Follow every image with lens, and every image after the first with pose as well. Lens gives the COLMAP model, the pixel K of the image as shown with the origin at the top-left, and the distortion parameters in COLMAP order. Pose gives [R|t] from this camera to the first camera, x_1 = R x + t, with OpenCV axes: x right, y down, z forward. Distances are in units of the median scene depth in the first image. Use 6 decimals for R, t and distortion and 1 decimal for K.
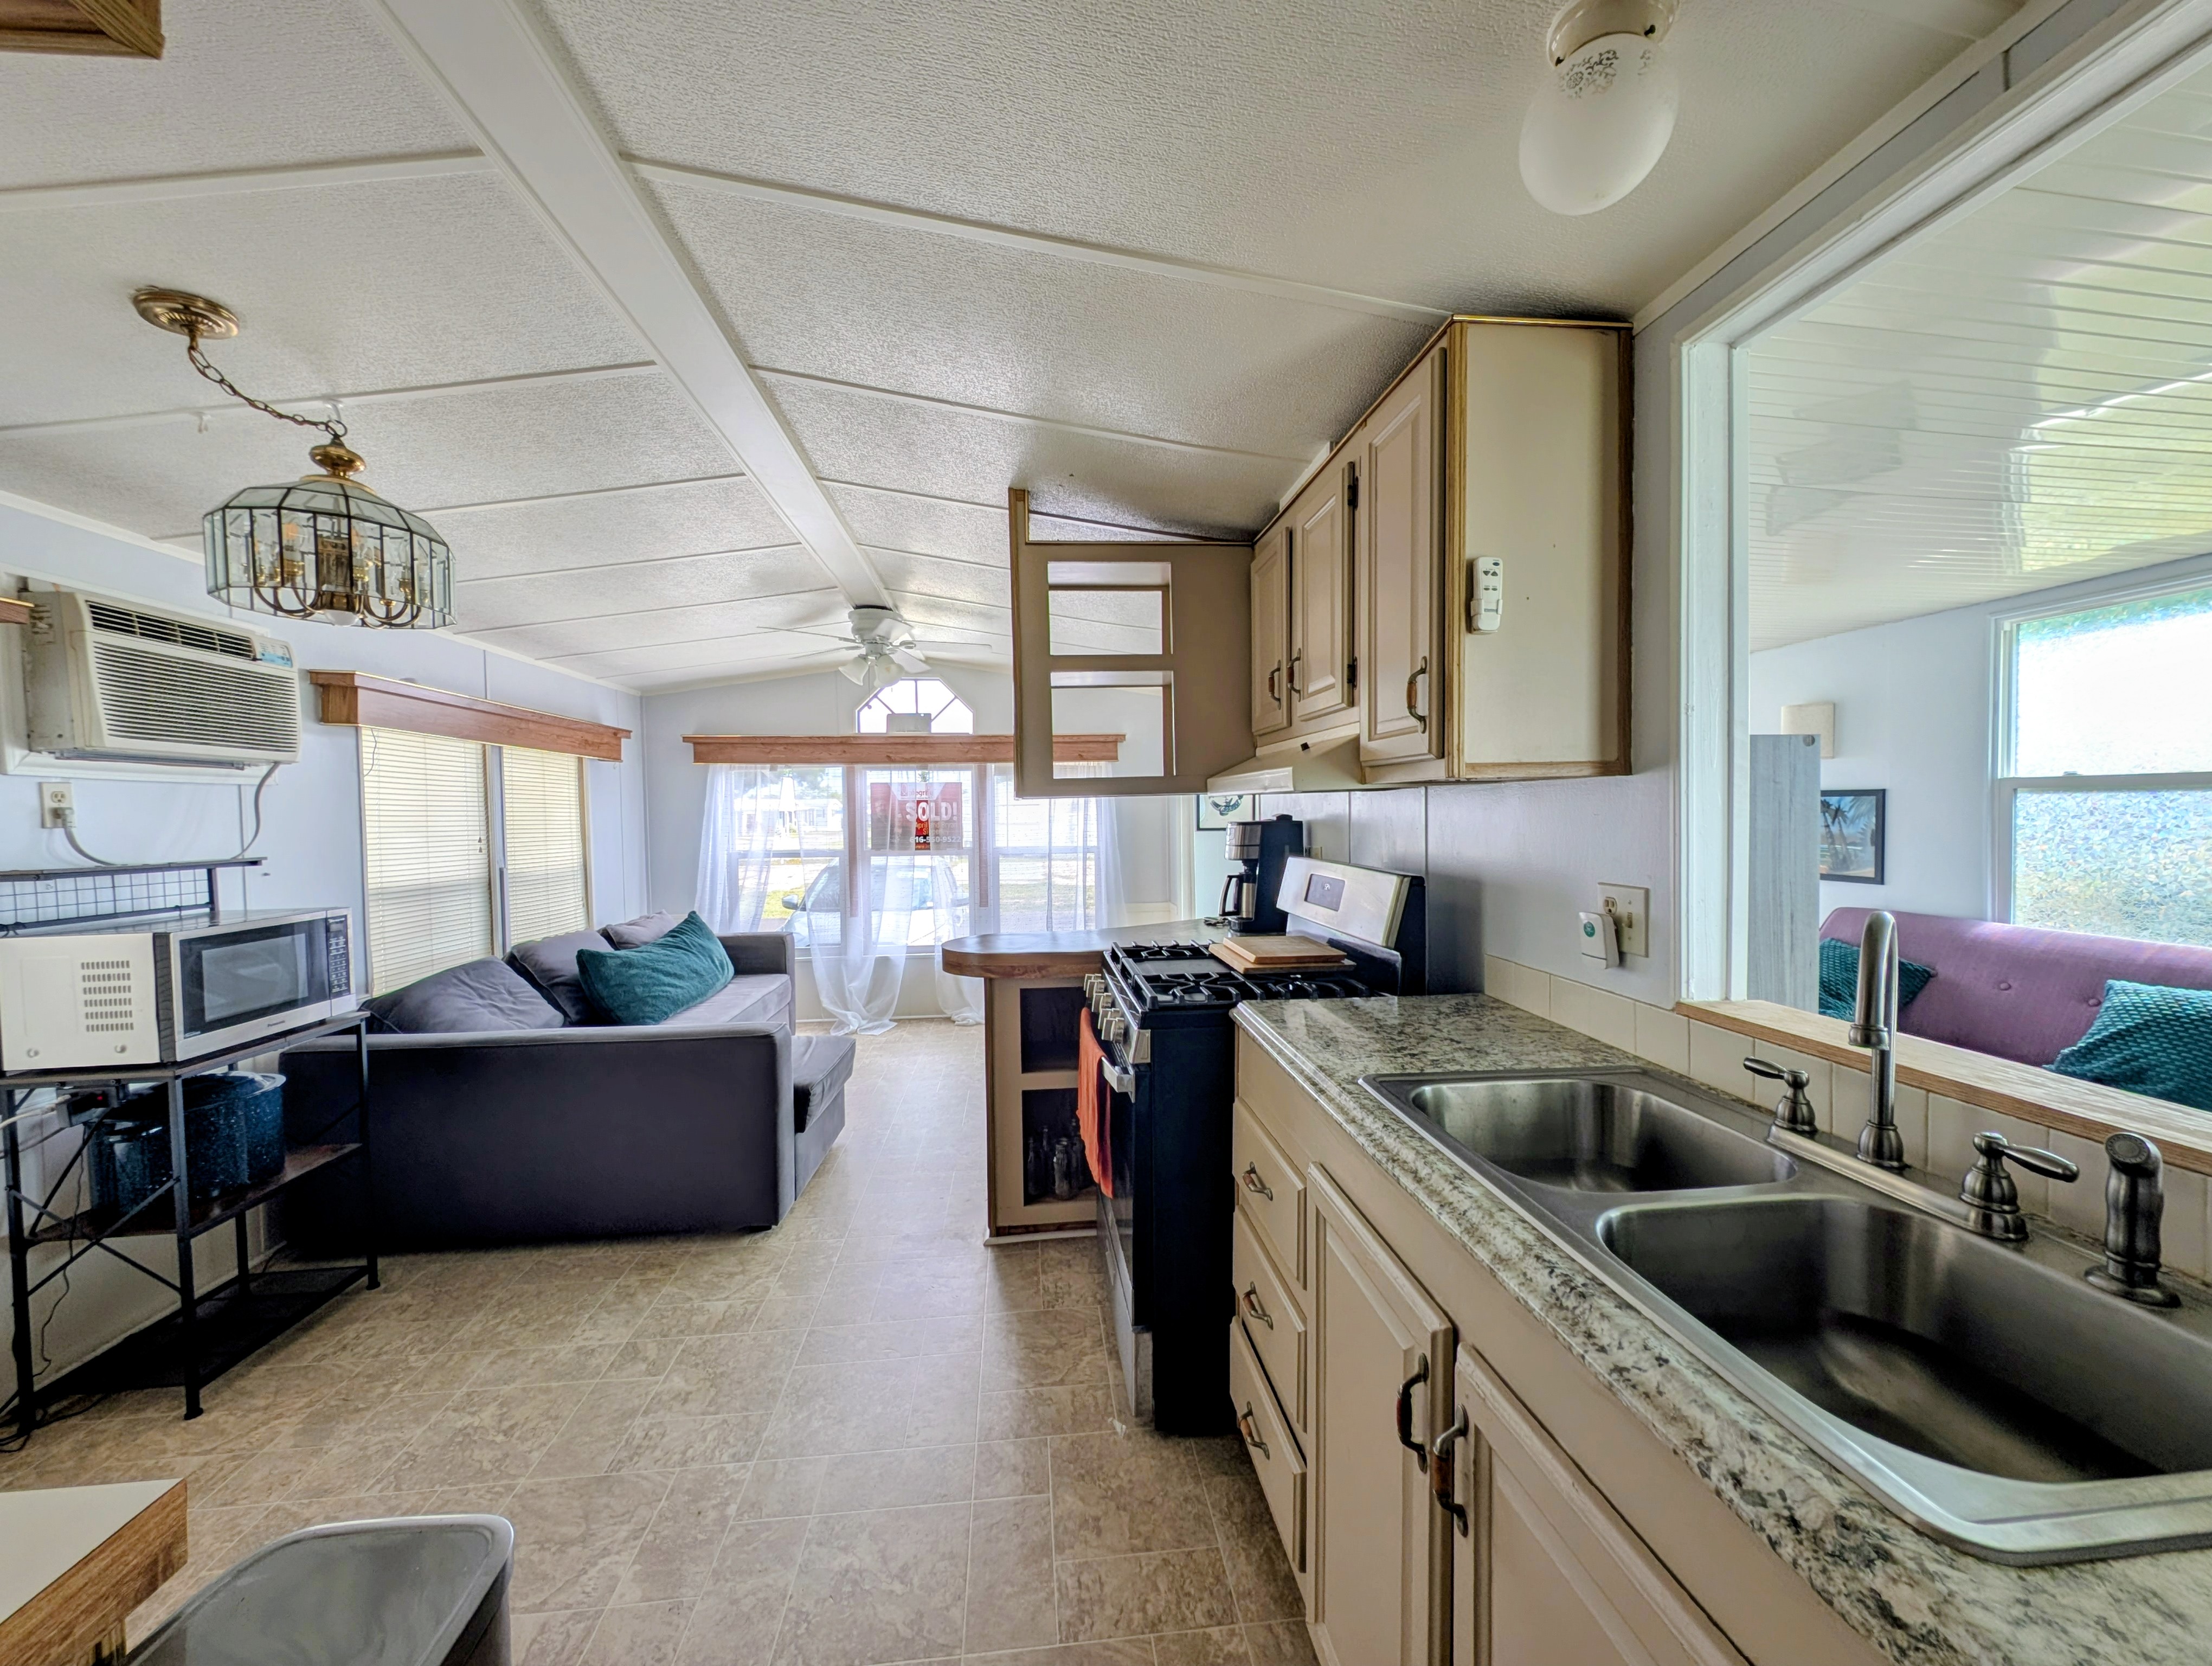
lens RADIAL K [[829.5, 0, 1101.5], [0, 829.5, 835.1], [0, 0, 1]] dist [0.019044, -0.011929]
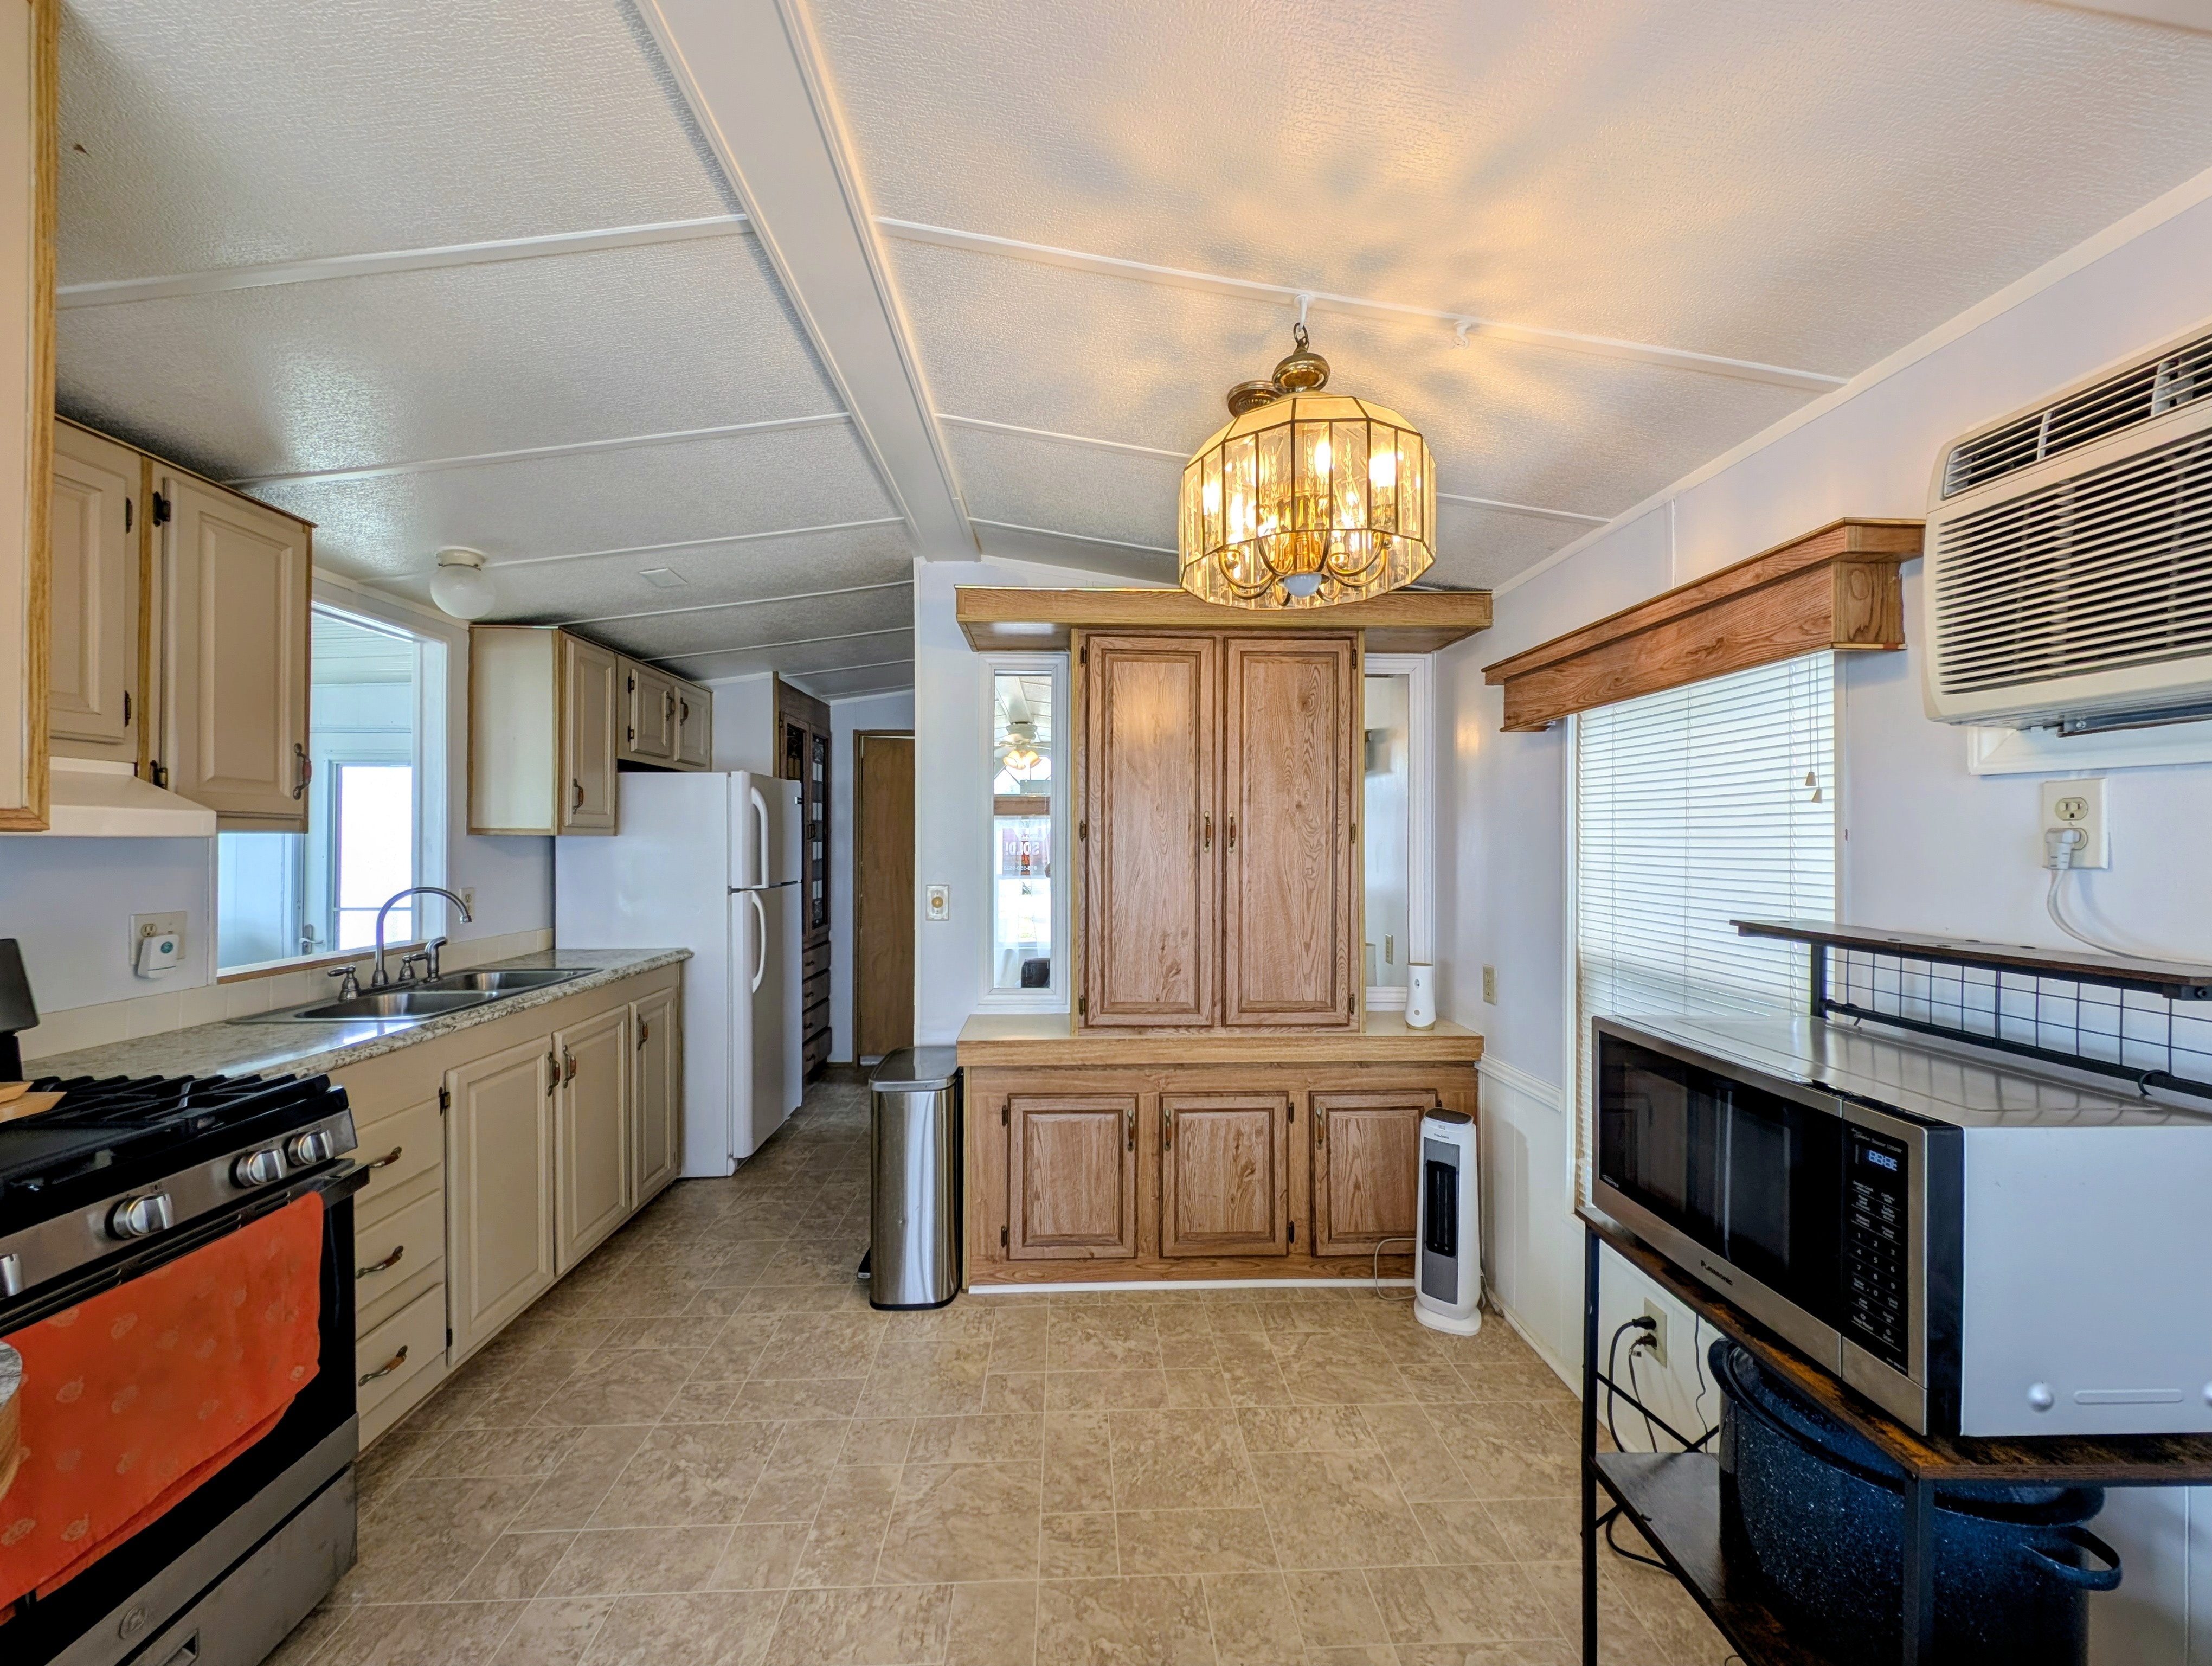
lens RADIAL K [[829.5, 0, 1101.5], [0, 829.5, 835.1], [0, 0, 1]] dist [0.019044, -0.011929]
pose [[-0.998488, 0.016762, 0.052350, -0.567533], [0.018134, 0.999501, 0.025854, -0.044649], [-0.051890, 0.026764, -0.998294, 1.295571]]
